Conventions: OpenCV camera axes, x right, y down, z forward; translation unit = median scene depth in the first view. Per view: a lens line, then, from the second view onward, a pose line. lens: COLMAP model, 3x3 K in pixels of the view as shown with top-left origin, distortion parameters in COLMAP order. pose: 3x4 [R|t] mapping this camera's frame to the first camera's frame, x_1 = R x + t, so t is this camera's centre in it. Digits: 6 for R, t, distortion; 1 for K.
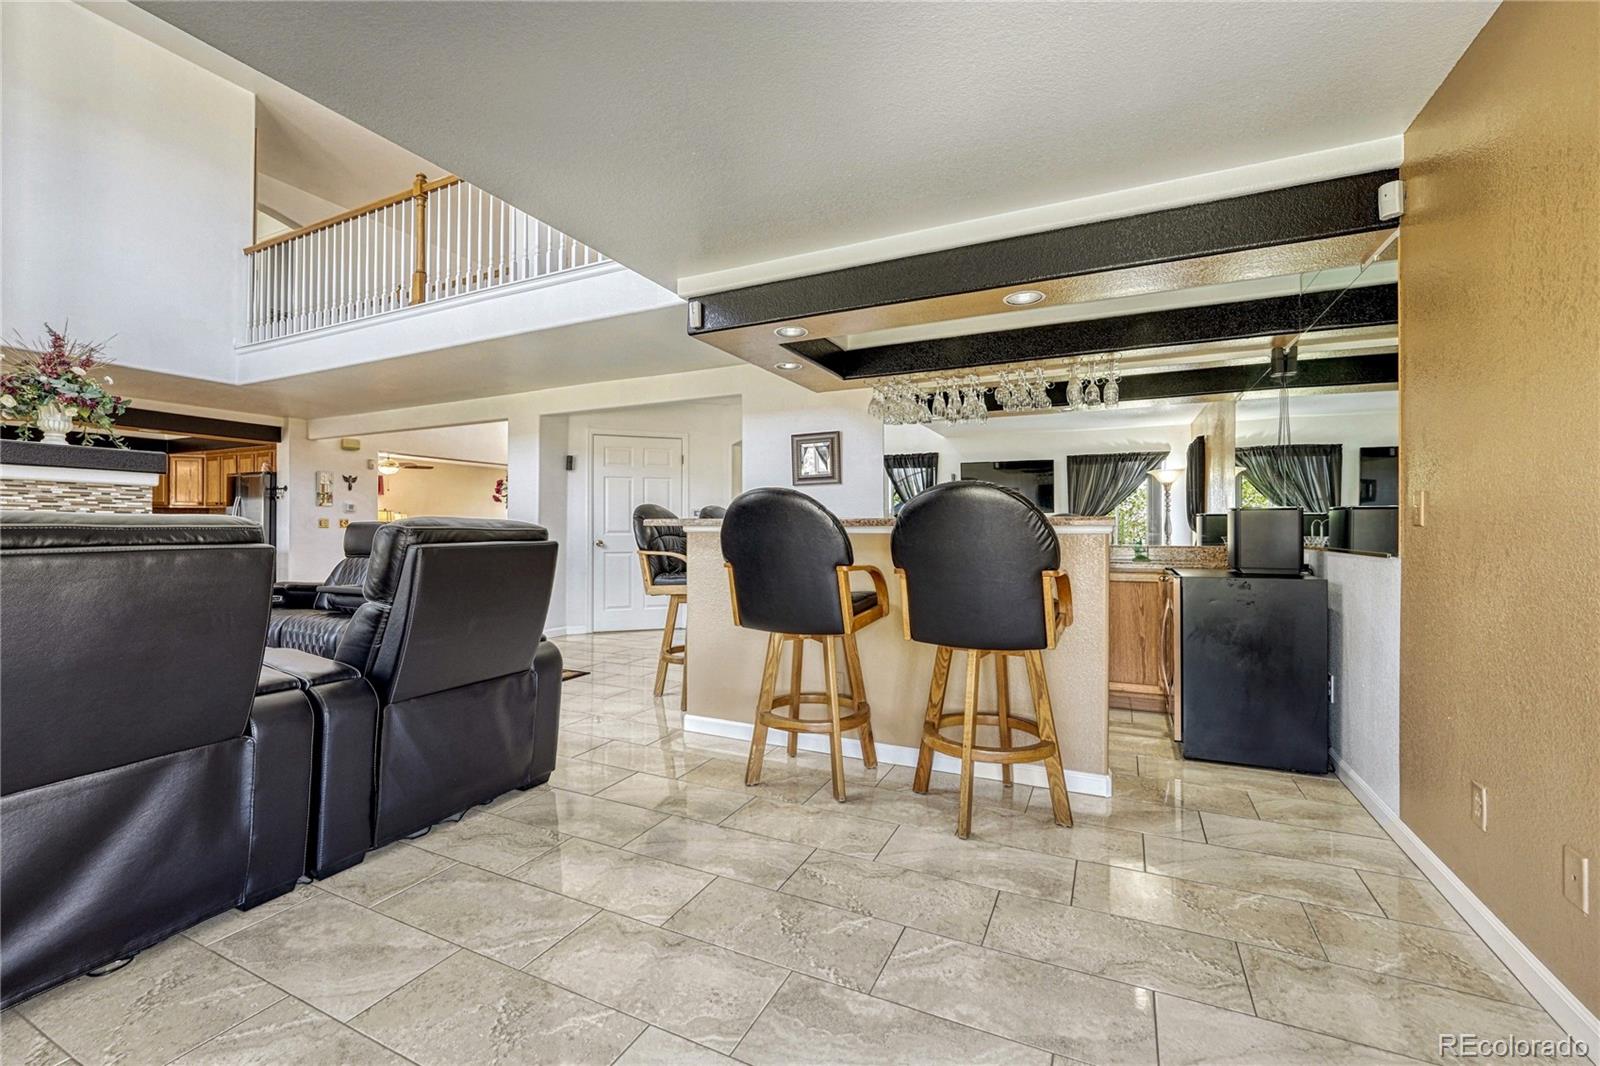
lens RADIAL K [[676.2, 0, 799.2], [0, 676.2, 522.5], [0, 0, 1]] dist [-0.006247, 0.001213]
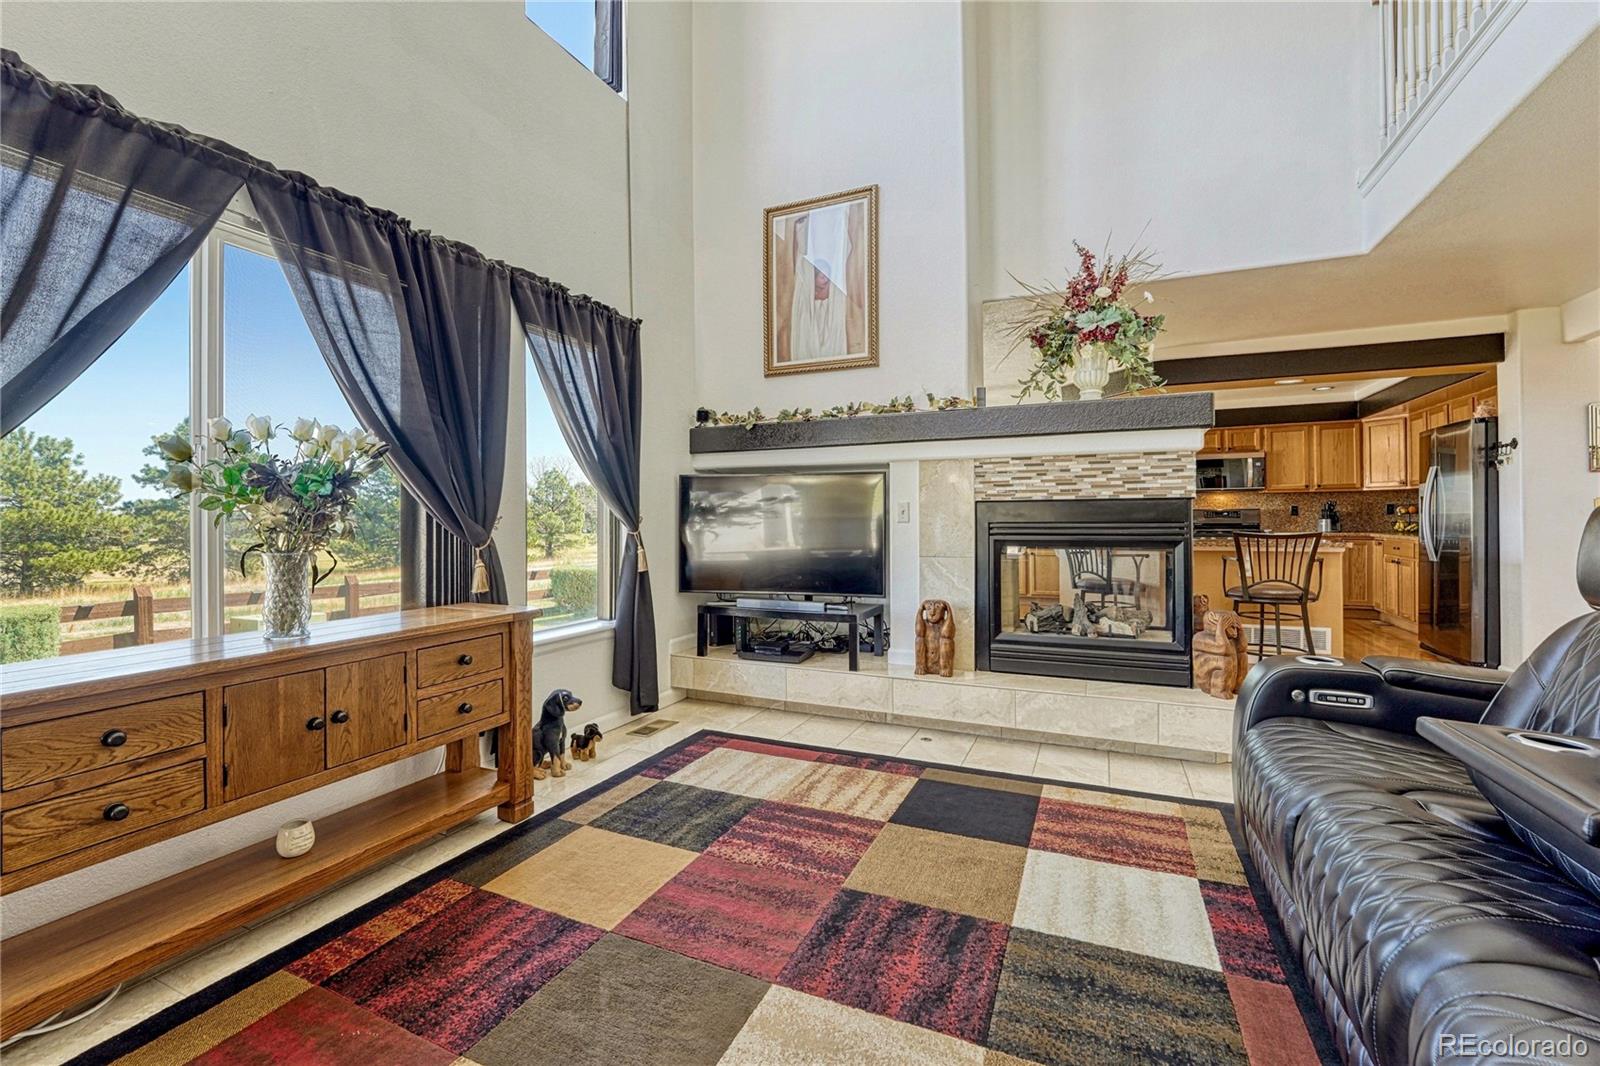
lens RADIAL K [[676.2, 0, 804.3], [0, 676.2, 518.3], [0, 0, 1]] dist [-0.006247, 0.001213]
pose [[0.034868, -0.004510, -0.999382, -0.361289], [0.016303, 0.999859, -0.003943, 0.002899], [0.999259, -0.016155, 0.034937, 0.610392]]
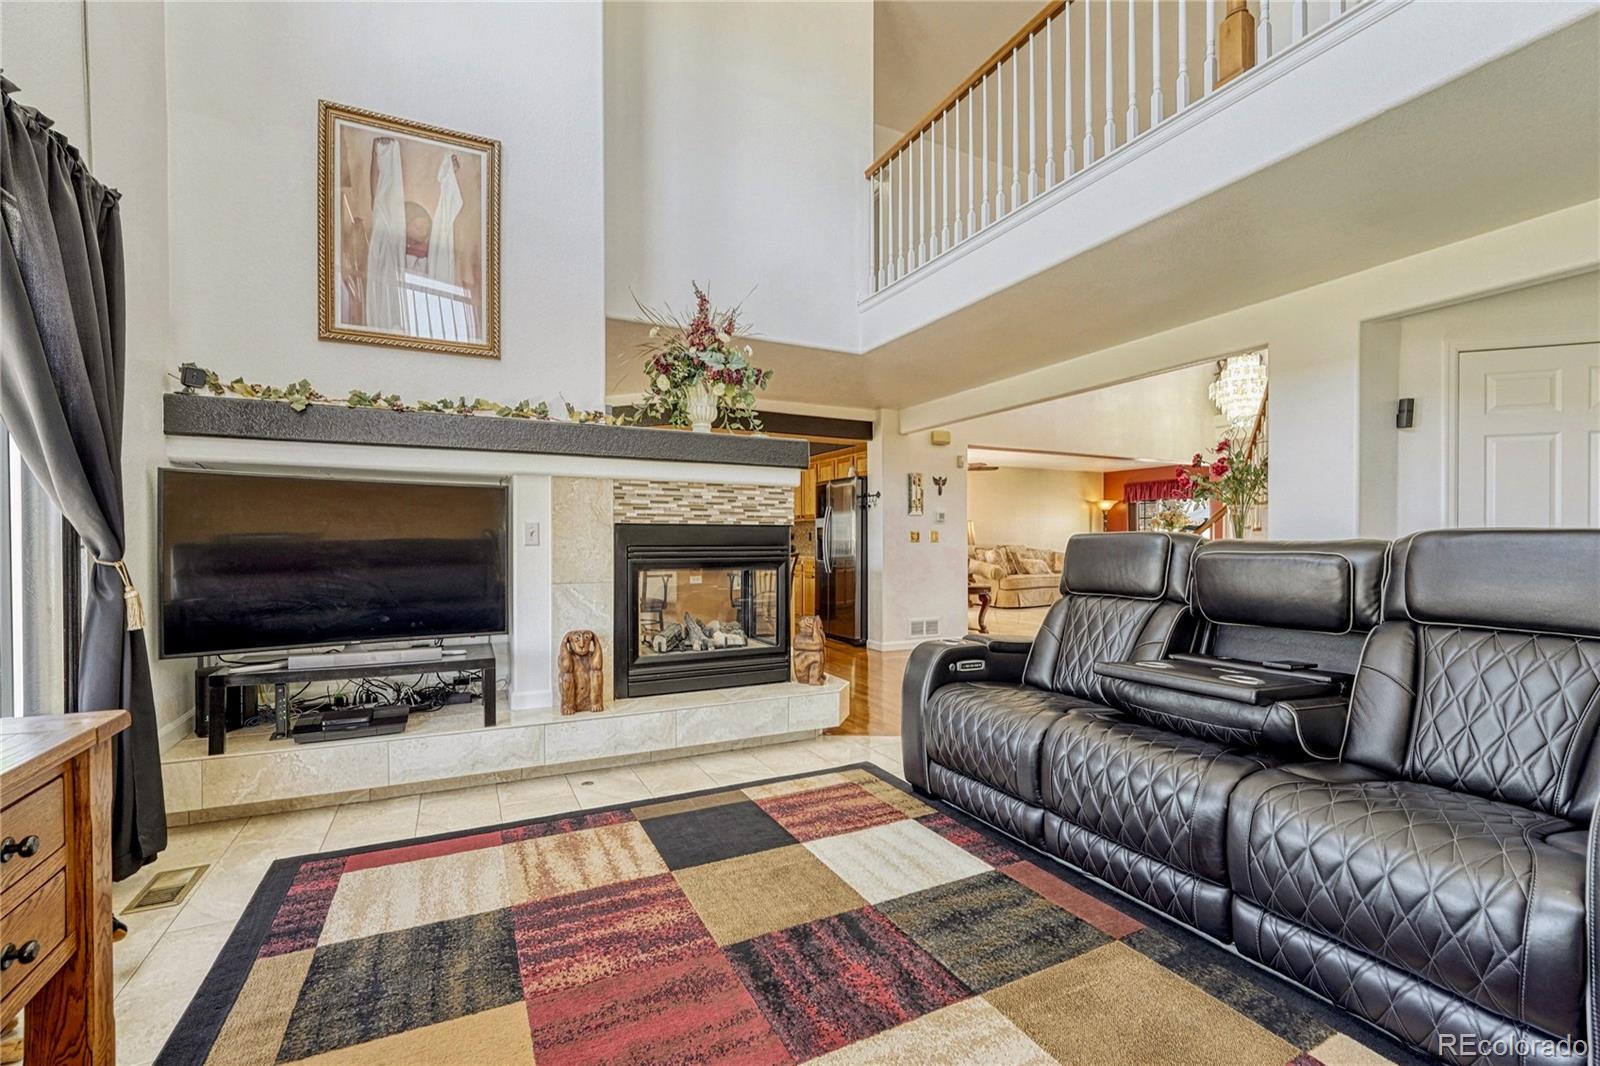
lens RADIAL K [[676.2, 0, 786.9], [0, 676.2, 547.9], [0, 0, 1]] dist [-0.006247, 0.001213]
pose [[0.787617, 0.003851, -0.616153, -0.498292], [0.008300, 0.999823, 0.016859, -0.000147], [0.616109, -0.018392, 0.787446, 0.401817]]
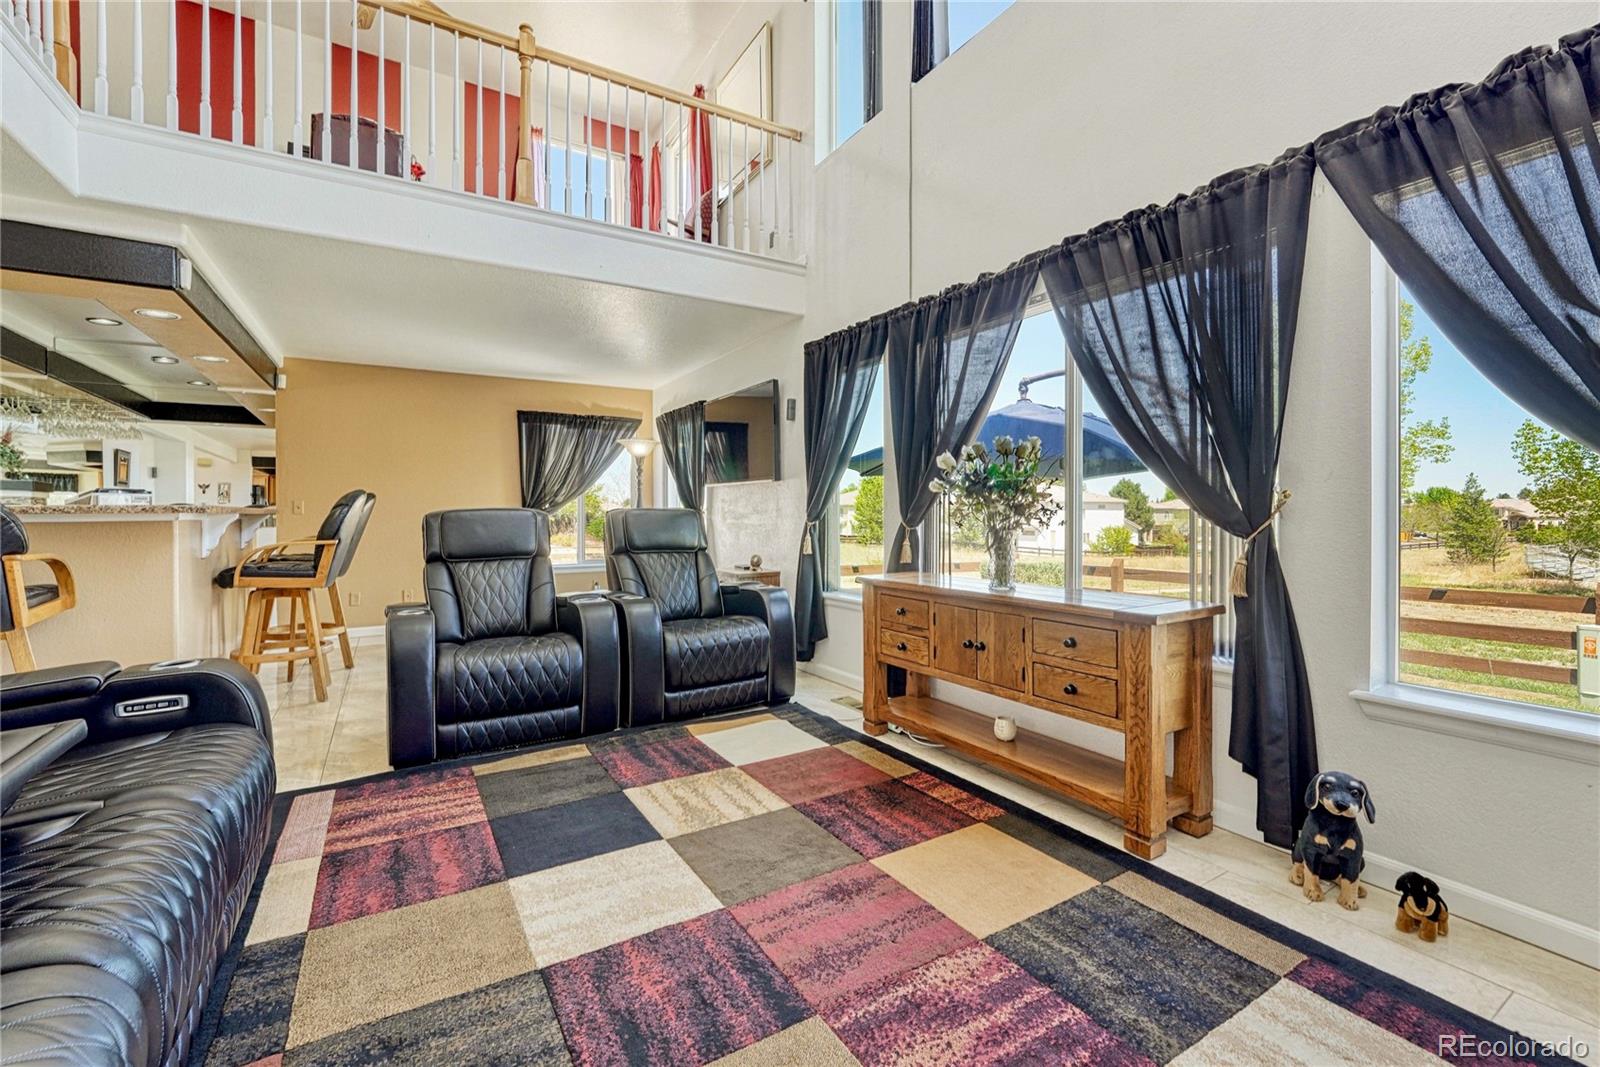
lens RADIAL K [[676.2, 0, 785.7], [0, 676.2, 512.1], [0, 0, 1]] dist [-0.006247, 0.001213]
pose [[-0.833796, 0.003468, 0.552061, -0.866669], [-0.001725, 0.999959, -0.008887, 0.006185], [-0.552070, -0.008362, -0.833756, 0.871538]]
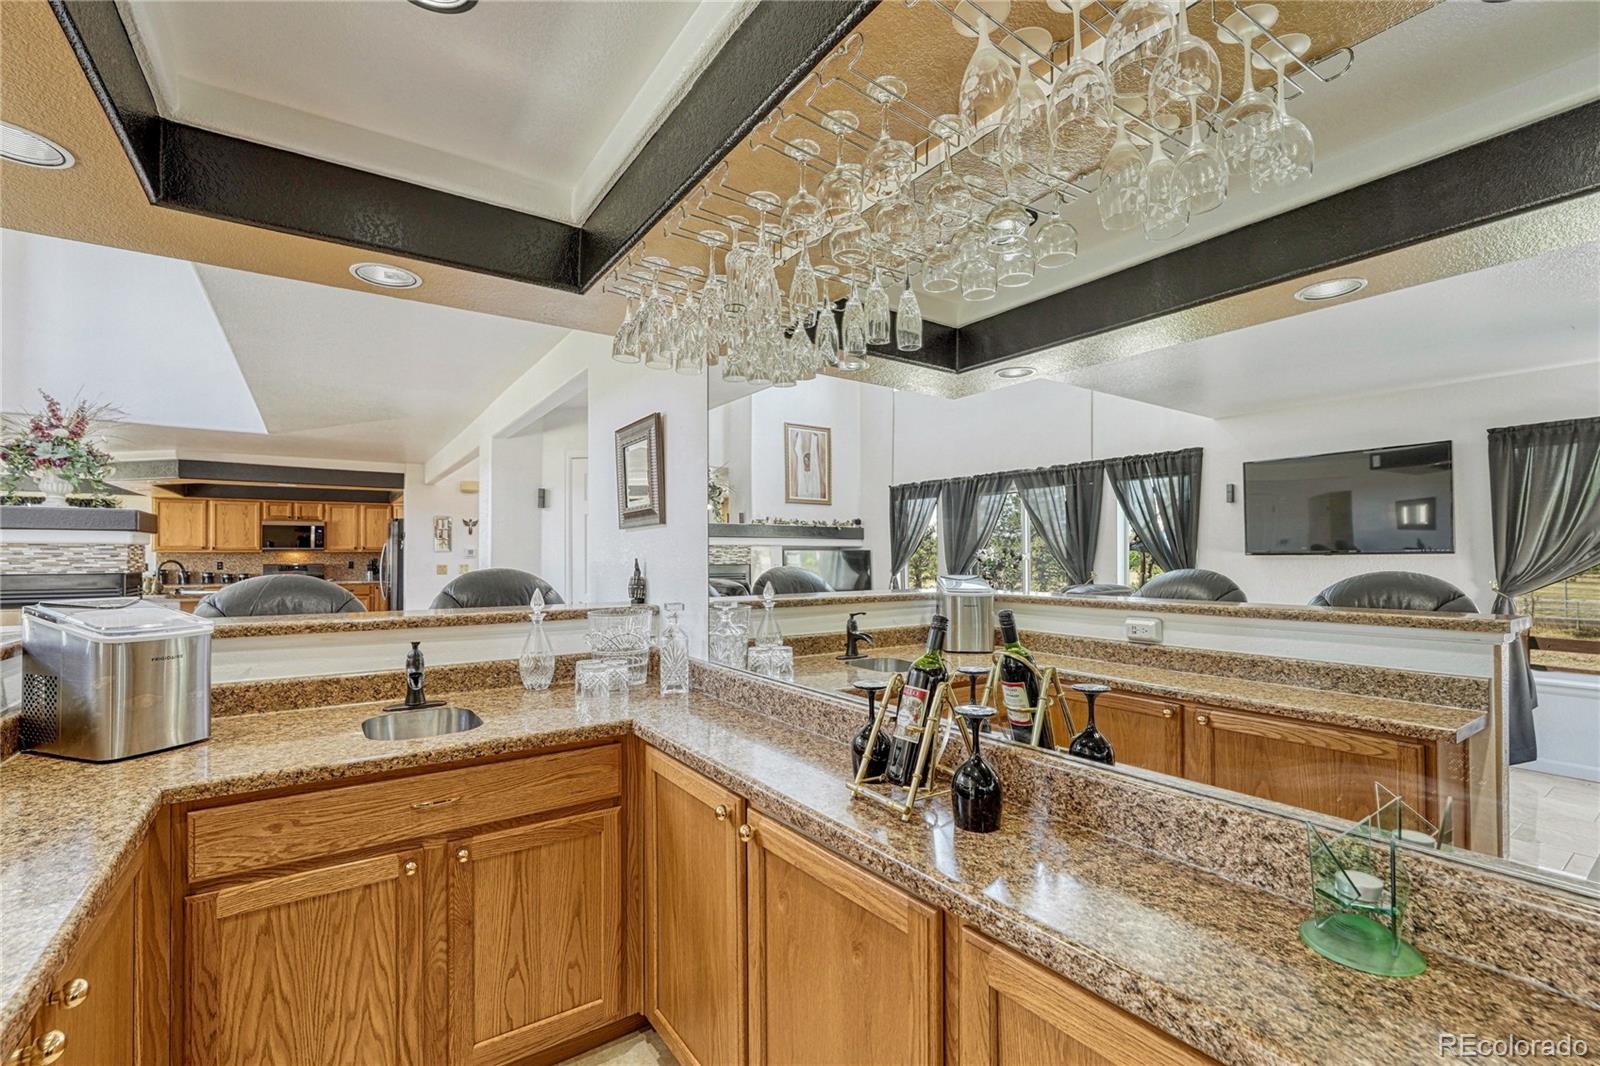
lens RADIAL K [[676.2, 0, 795.7], [0, 676.2, 544.7], [0, 0, 1]] dist [-0.006247, 0.001213]
pose [[0.871270, -0.010357, -0.490695, 0.354334], [0.009585, 0.999946, -0.004087, -0.038690], [0.490711, -0.001142, 0.871322, 0.605091]]
